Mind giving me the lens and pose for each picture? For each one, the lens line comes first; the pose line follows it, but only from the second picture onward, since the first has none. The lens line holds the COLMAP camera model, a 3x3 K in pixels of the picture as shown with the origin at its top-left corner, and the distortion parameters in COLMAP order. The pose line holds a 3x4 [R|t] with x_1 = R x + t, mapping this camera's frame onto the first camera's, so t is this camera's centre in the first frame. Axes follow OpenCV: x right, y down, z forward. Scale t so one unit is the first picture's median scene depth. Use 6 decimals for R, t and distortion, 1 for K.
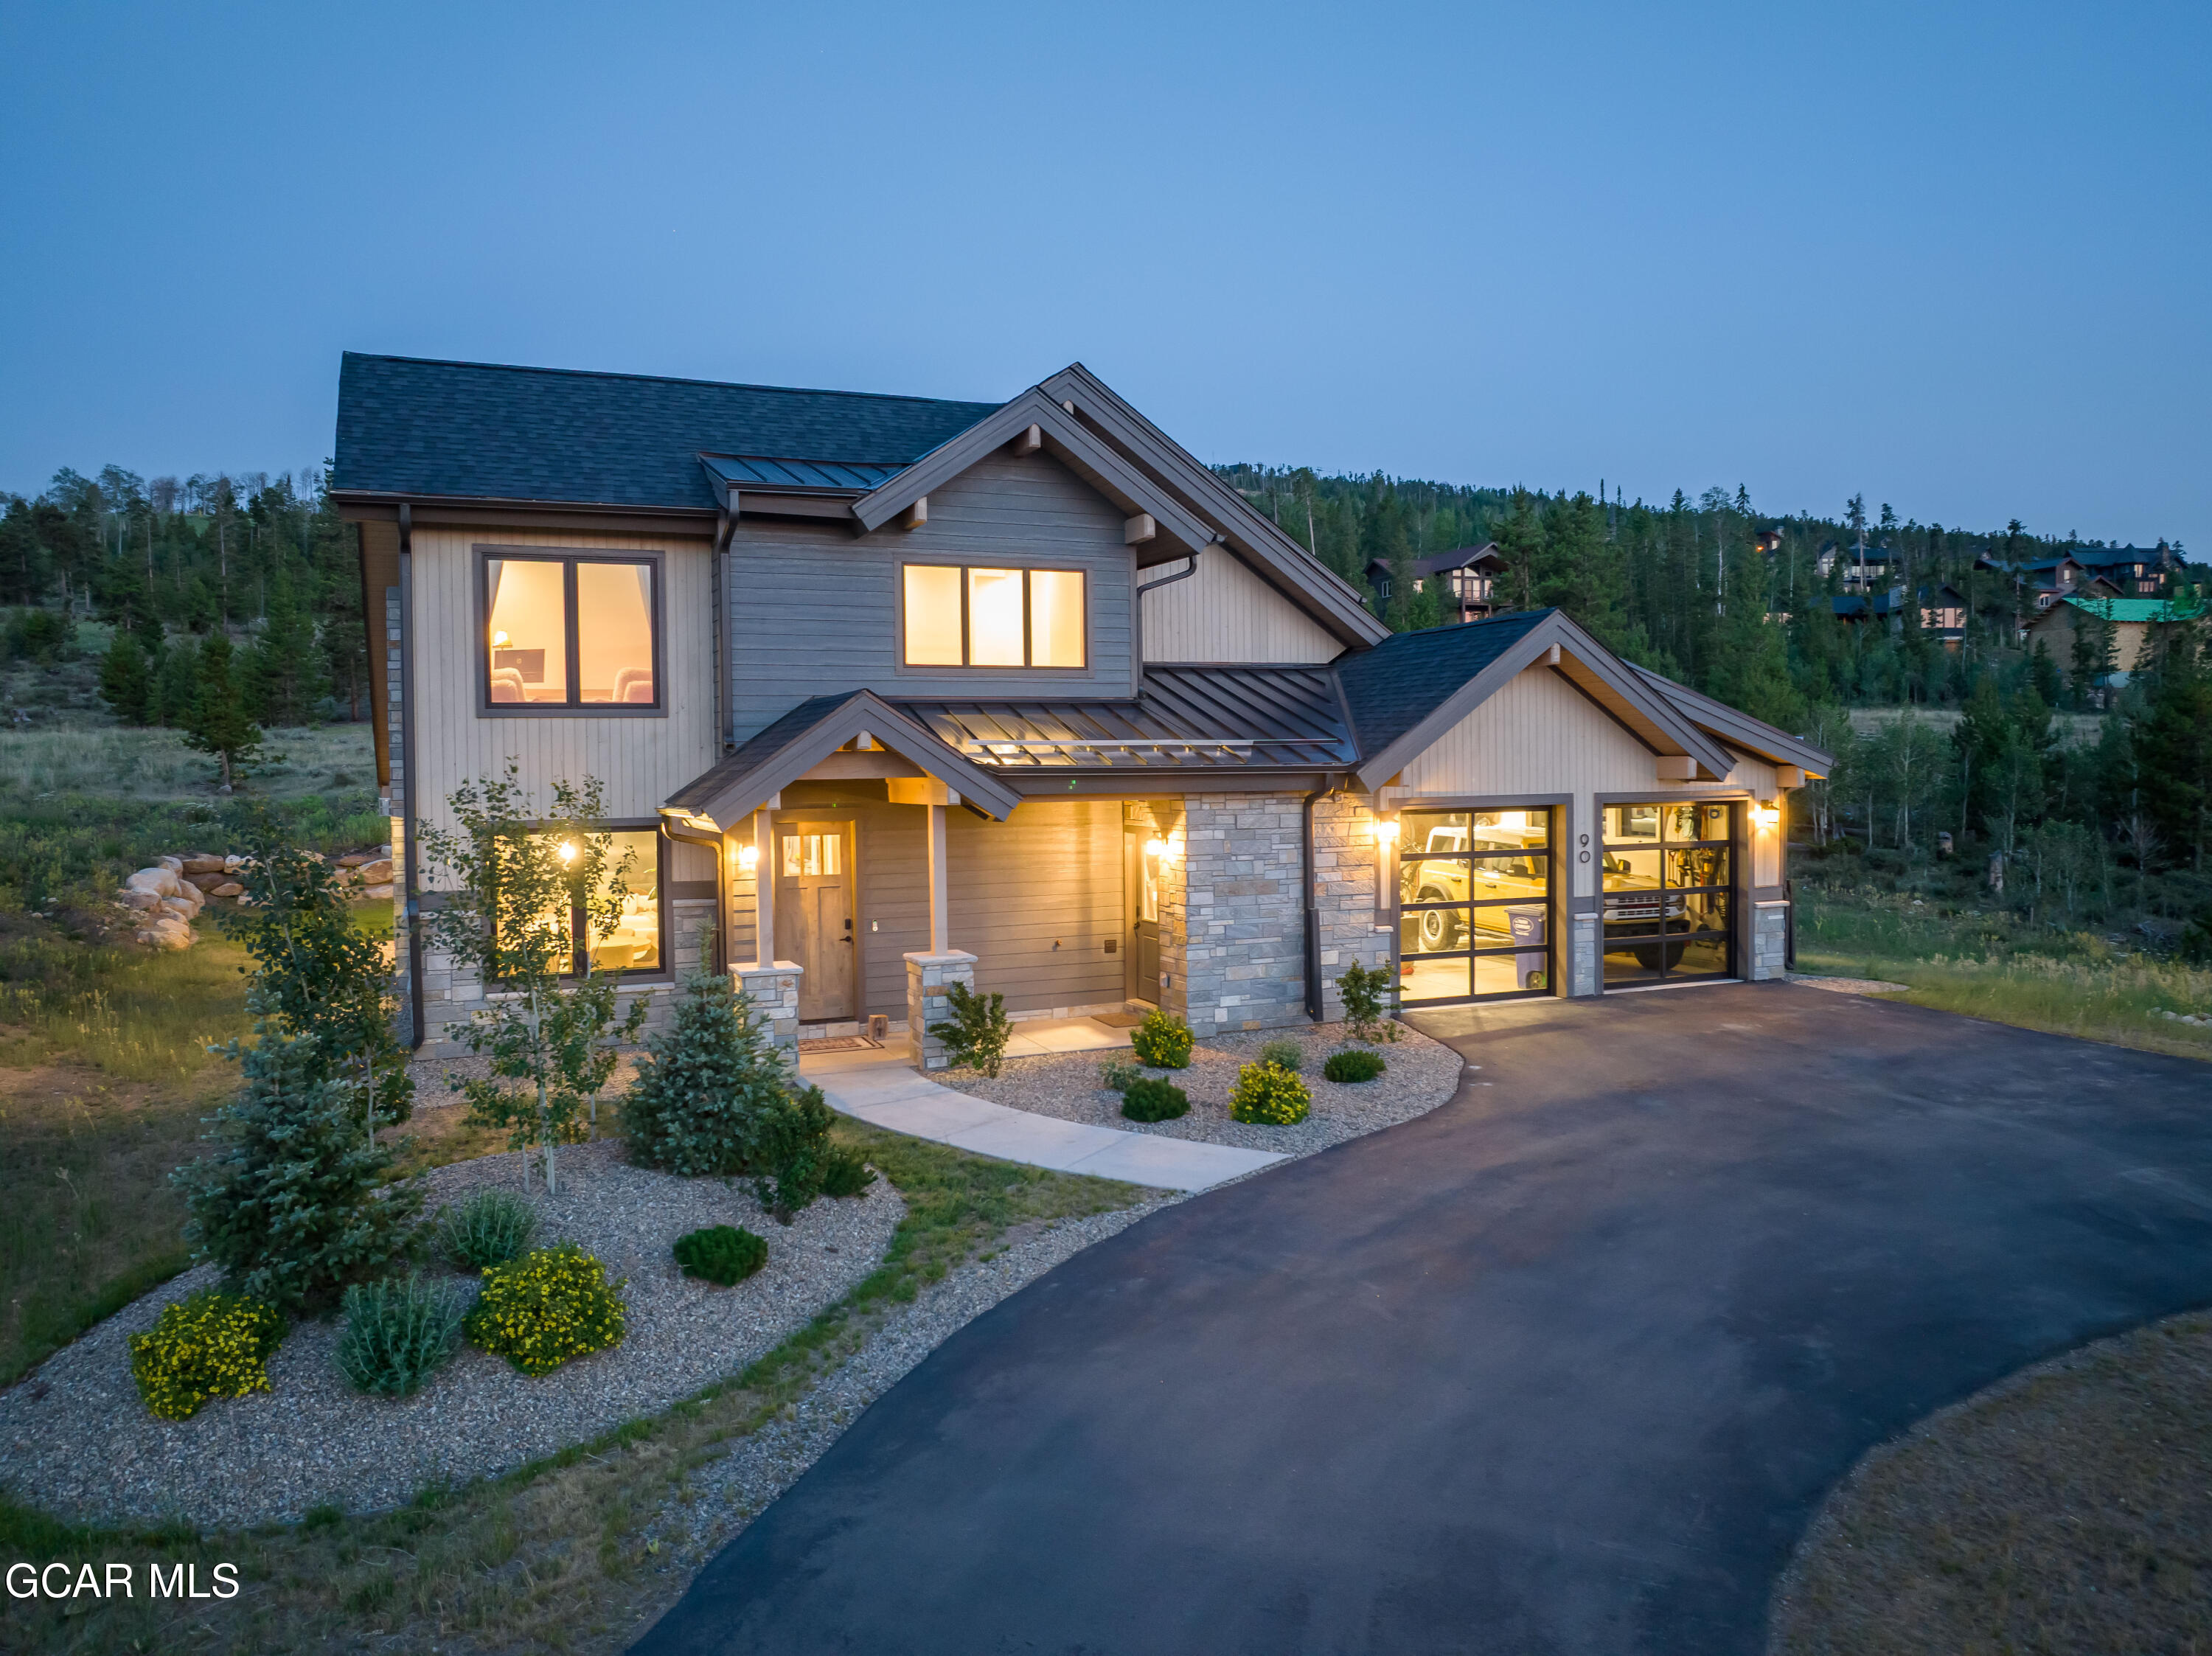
lens RADIAL K [[1557.2, 0, 1113.9], [0, 1557.2, 802.5], [0, 0, 1]] dist [-0.041312, 0.000807]
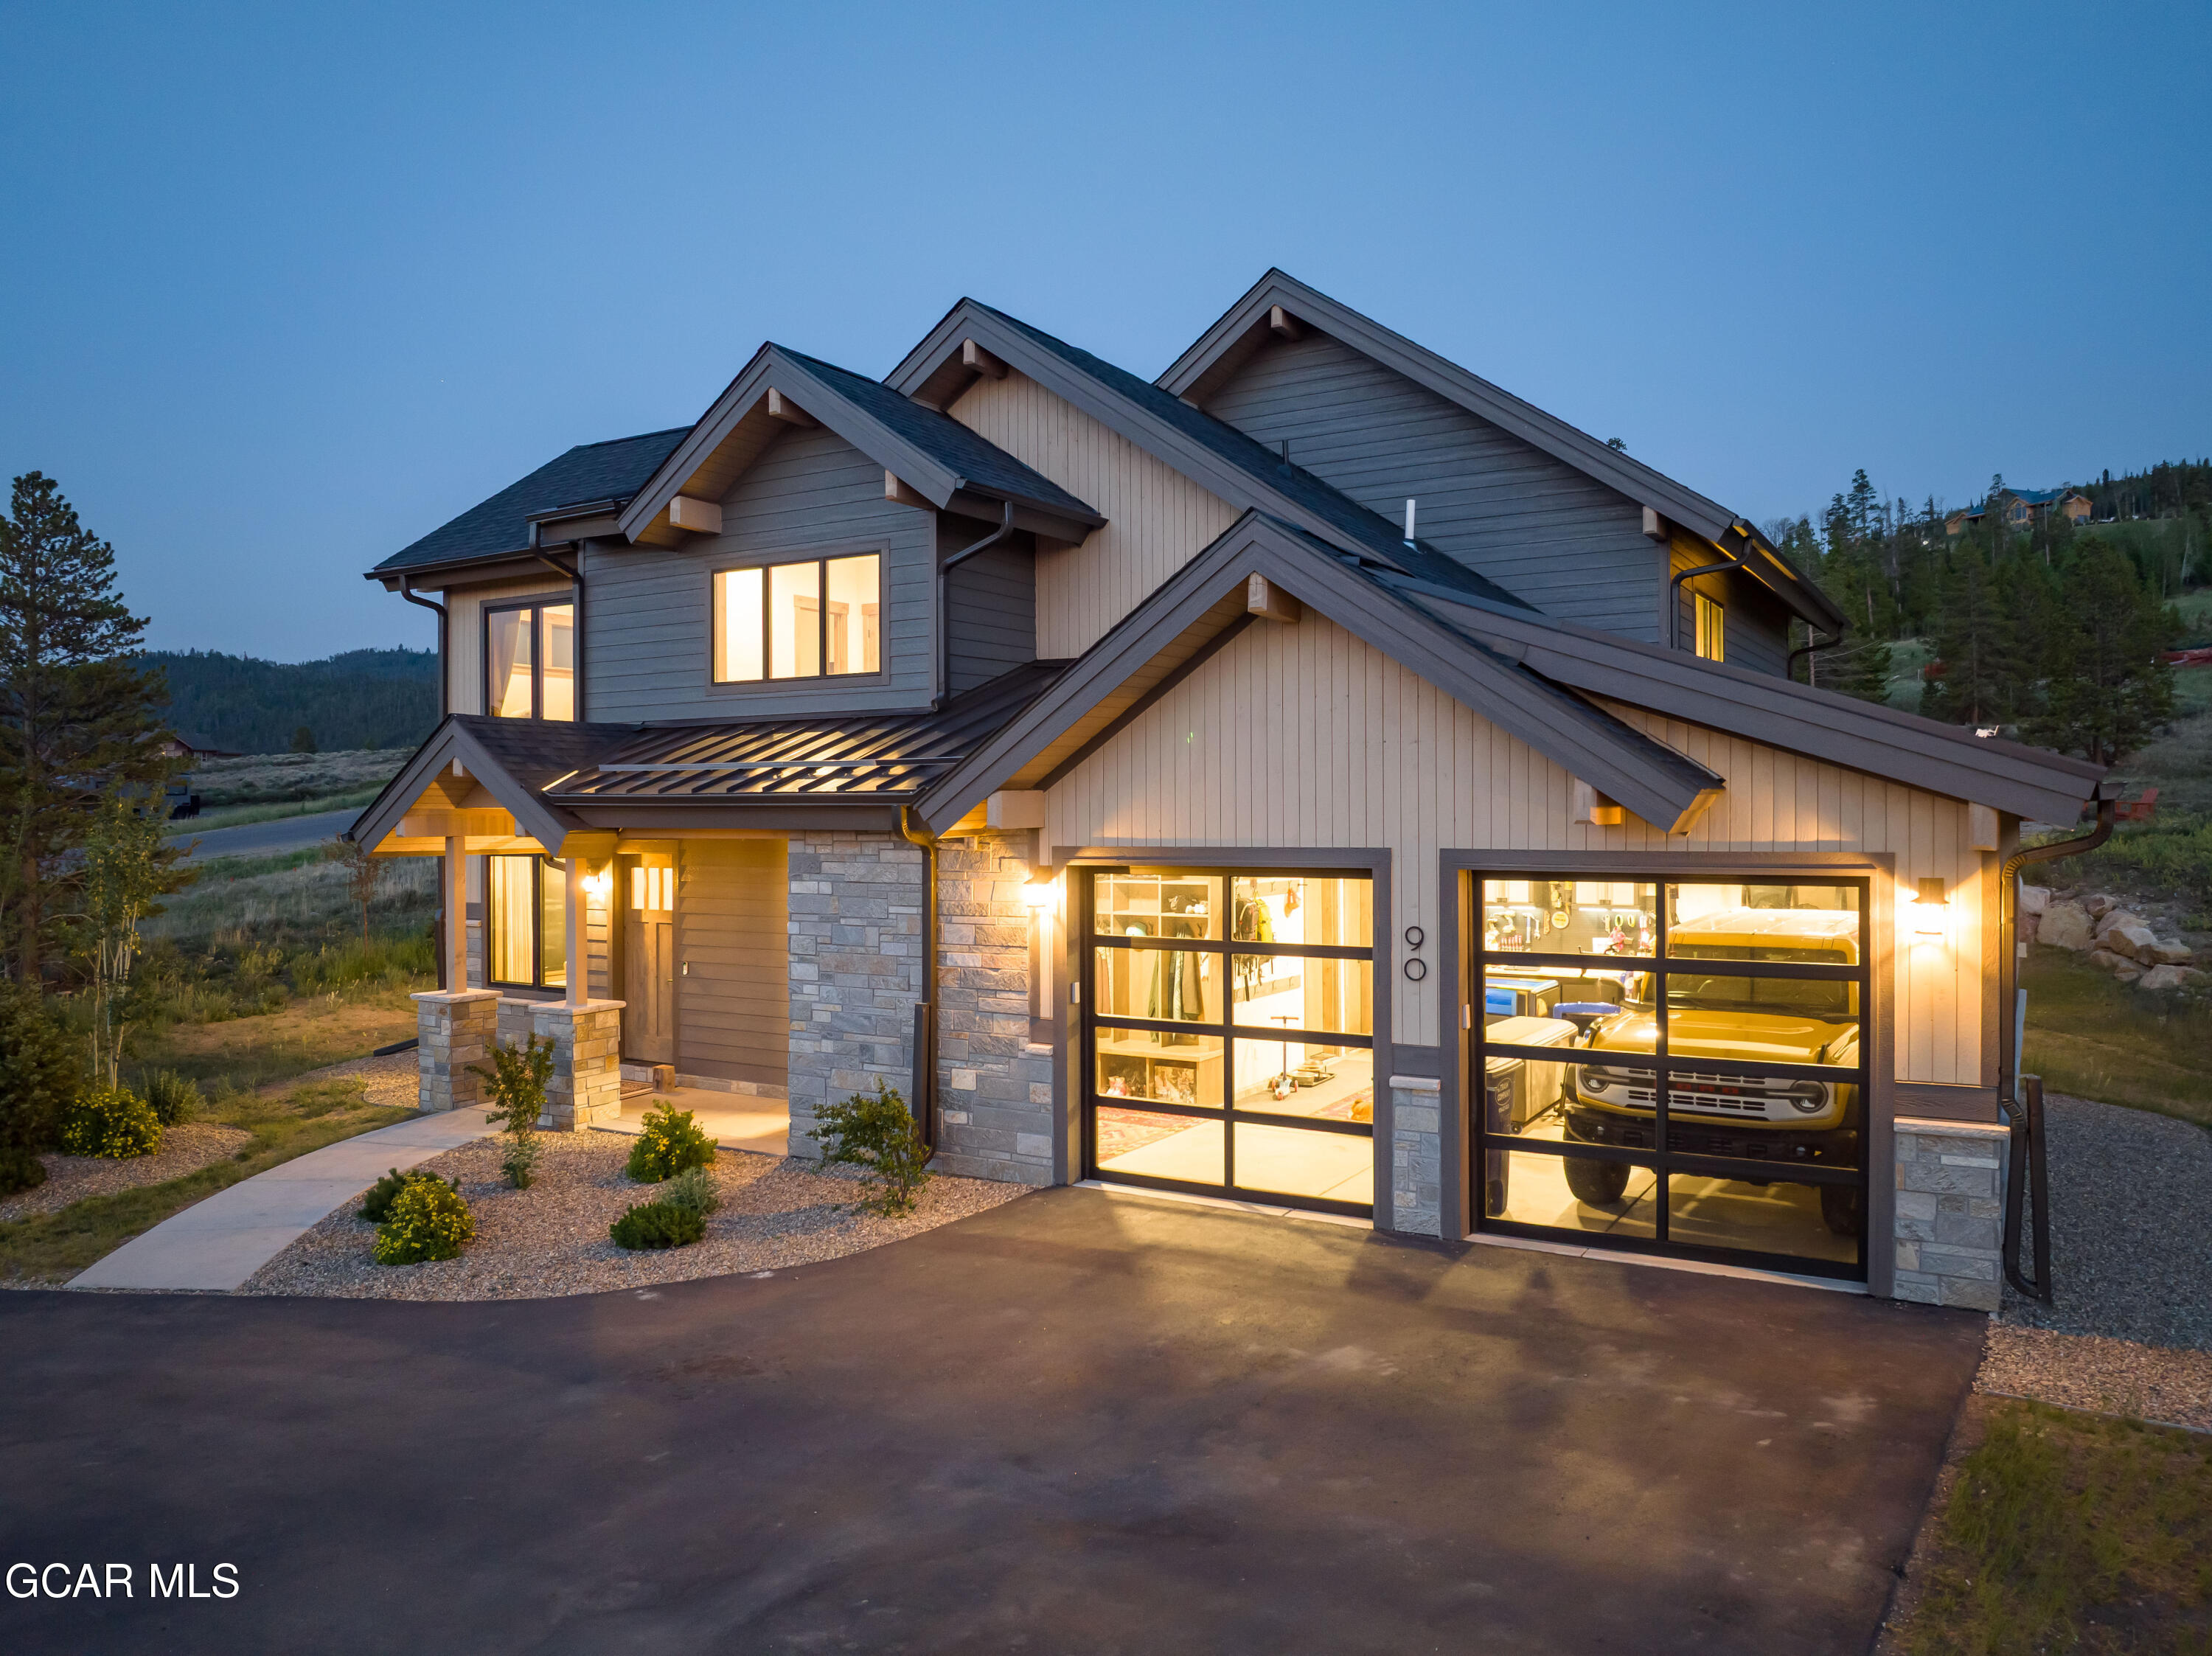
lens RADIAL K [[1557.2, 0, 1113.9], [0, 1557.2, 802.5], [0, 0, 1]] dist [-0.041312, 0.000807]
pose [[0.583063, 0.004005, -0.812417, 0.721545], [-0.023411, 0.999655, -0.011873, -0.013810], [0.812090, 0.025942, 0.582956, 0.654662]]
